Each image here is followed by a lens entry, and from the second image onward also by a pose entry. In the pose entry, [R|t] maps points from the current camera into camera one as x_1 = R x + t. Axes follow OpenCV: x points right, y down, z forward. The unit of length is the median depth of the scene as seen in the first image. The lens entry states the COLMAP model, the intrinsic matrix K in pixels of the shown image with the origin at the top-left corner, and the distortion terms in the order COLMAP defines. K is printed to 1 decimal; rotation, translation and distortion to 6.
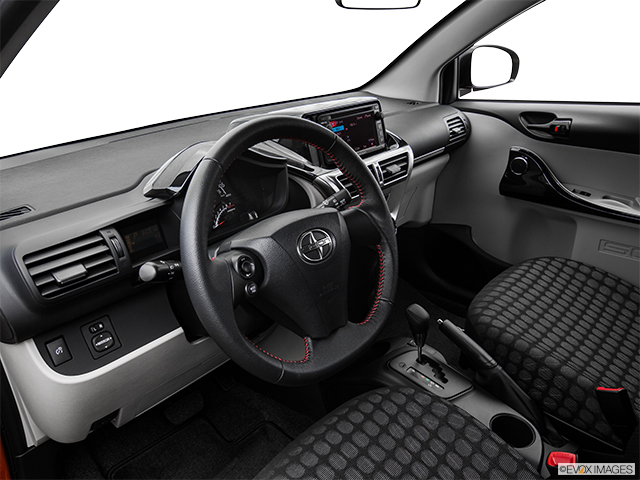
lens RADIAL K [[493.4, 0, 320.0], [0, 493.4, 240.0], [0, 0, 1]] dist [-0.054385, -0.000338]
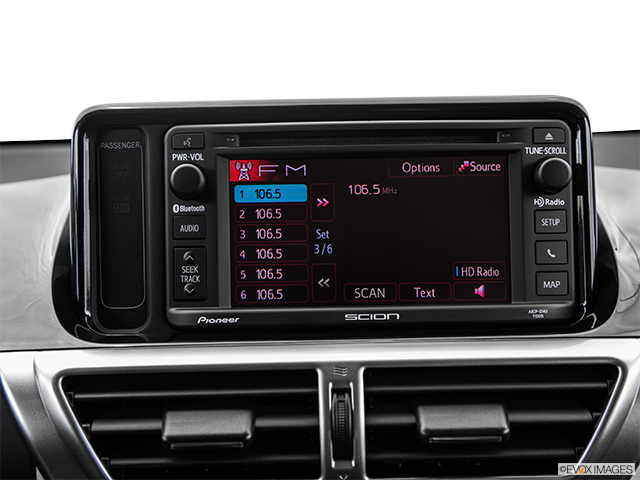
lens RADIAL K [[1036.1, 0, 320.0], [0, 1036.1, 240.0], [0, 0, 1]] dist [0.031566, 0.042528]
pose [[0.668134, 0.156406, -0.727416, 0.415210], [-0.300310, 0.951172, -0.071318, -0.169804], [0.680743, 0.266100, 0.682481, 0.654437]]
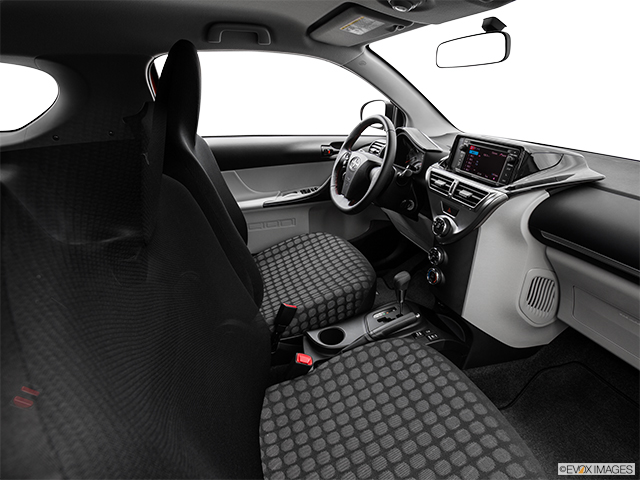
lens RADIAL K [[331.2, 0, 320.0], [0, 331.2, 240.0], [0, 0, 1]] dist [-0.048358, 0.001149]
pose [[-0.519796, 0.387453, -0.761375, 1.040111], [-0.327011, 0.733117, 0.596325, -0.442027], [0.789225, 0.558946, -0.254370, 0.998931]]
